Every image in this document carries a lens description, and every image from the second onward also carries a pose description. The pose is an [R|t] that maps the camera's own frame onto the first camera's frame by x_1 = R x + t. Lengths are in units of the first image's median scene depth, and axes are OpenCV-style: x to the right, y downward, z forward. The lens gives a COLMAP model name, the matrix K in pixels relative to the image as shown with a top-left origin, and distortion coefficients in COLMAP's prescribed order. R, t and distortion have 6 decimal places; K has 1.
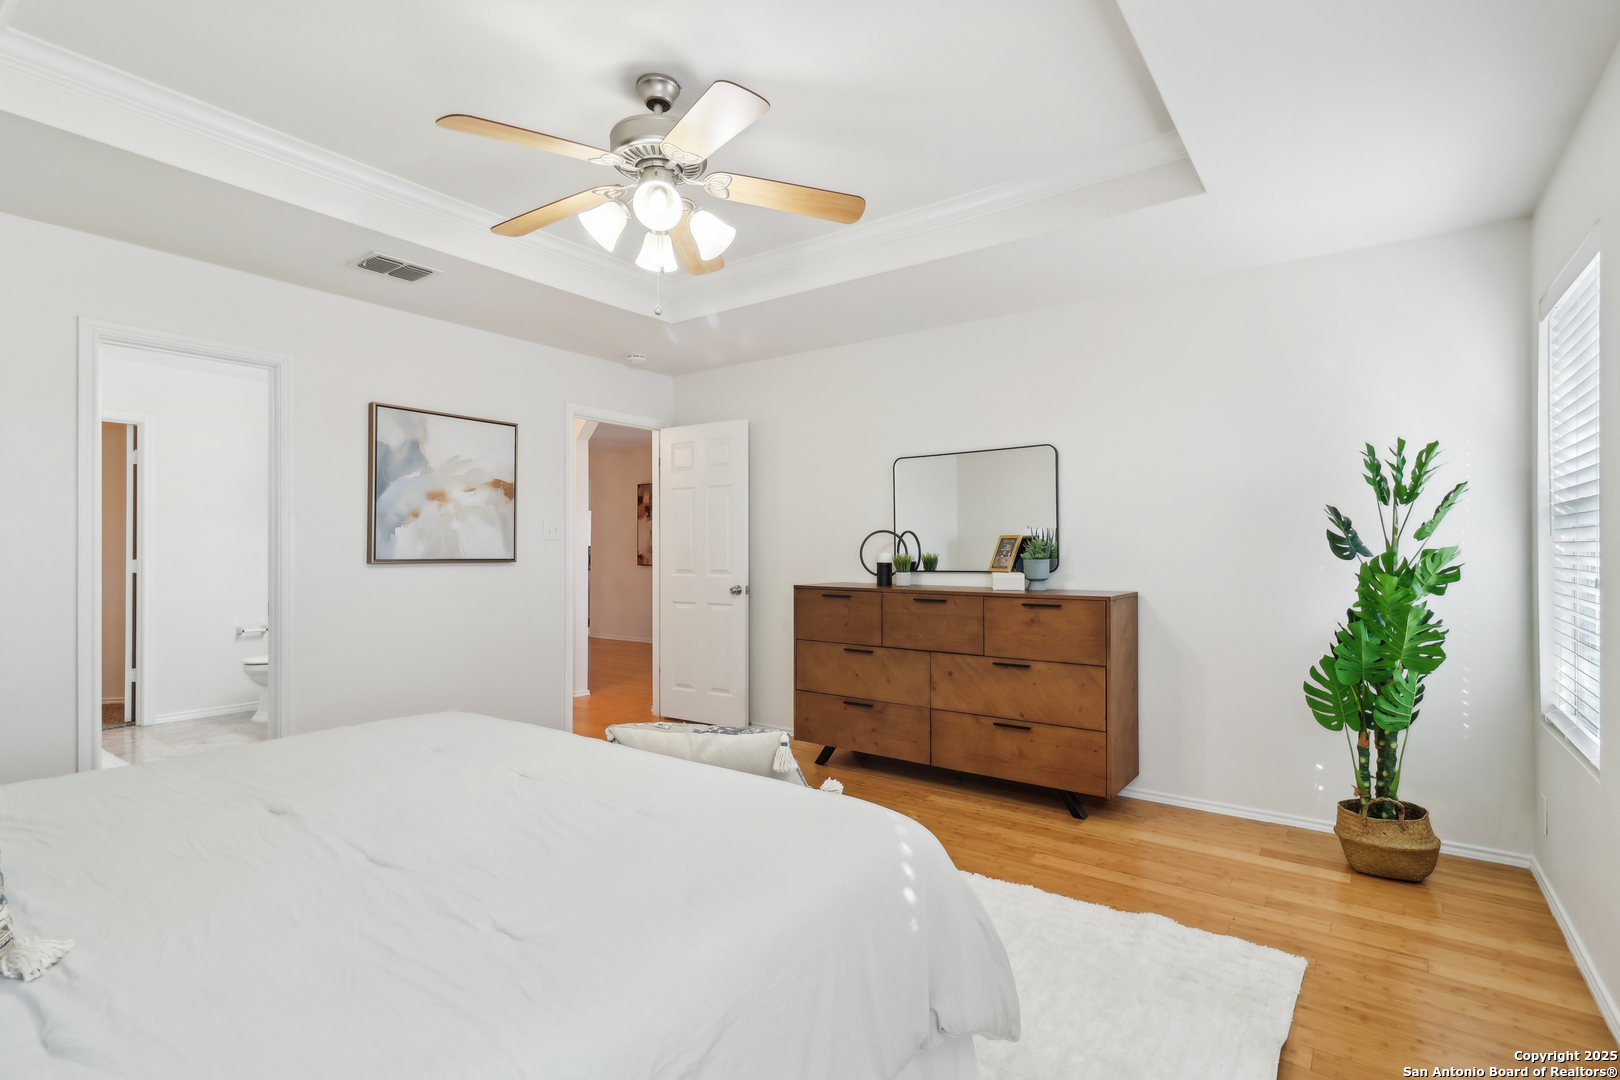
lens RADIAL K [[768.4, 0, 806.6], [0, 768.4, 541.9], [0, 0, 1]] dist [0.002826, -0.002473]
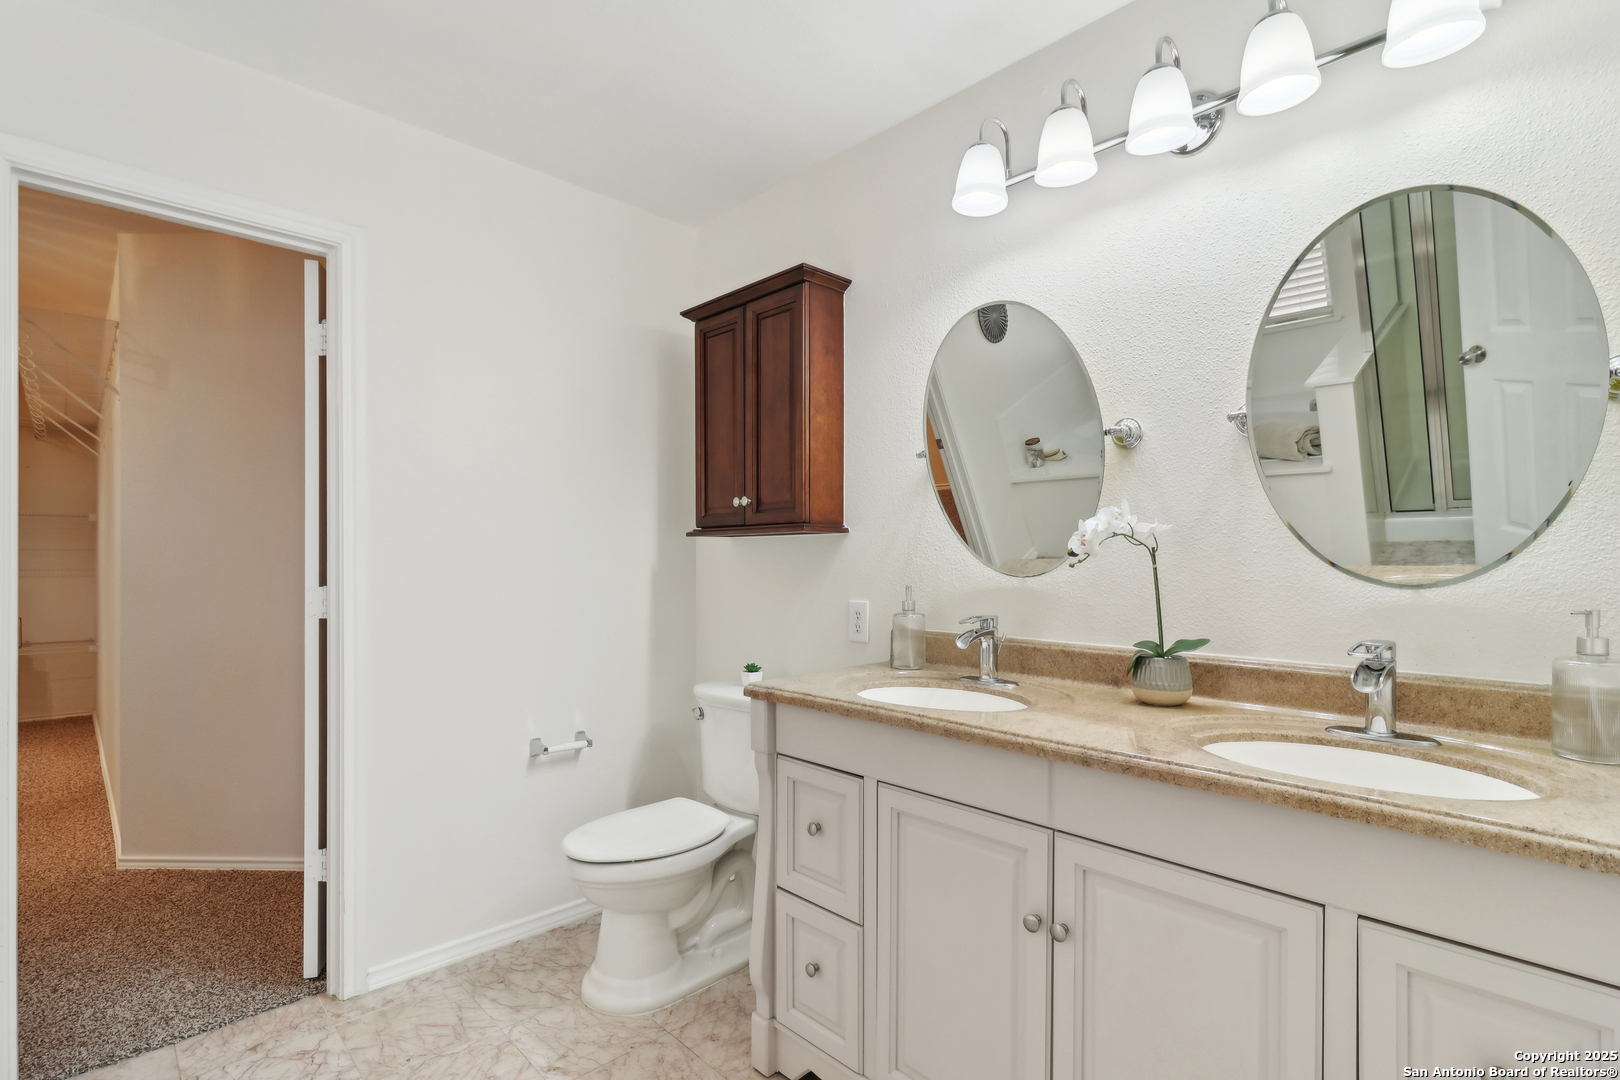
lens RADIAL K [[768.4, 0, 806.1], [0, 768.4, 556.5], [0, 0, 1]] dist [0.002826, -0.002473]
pose [[0.982710, 0.005417, -0.185072, -0.542338], [-0.002914, 0.999901, 0.013797, 0.000396], [0.185128, -0.013019, 0.982628, 0.642316]]
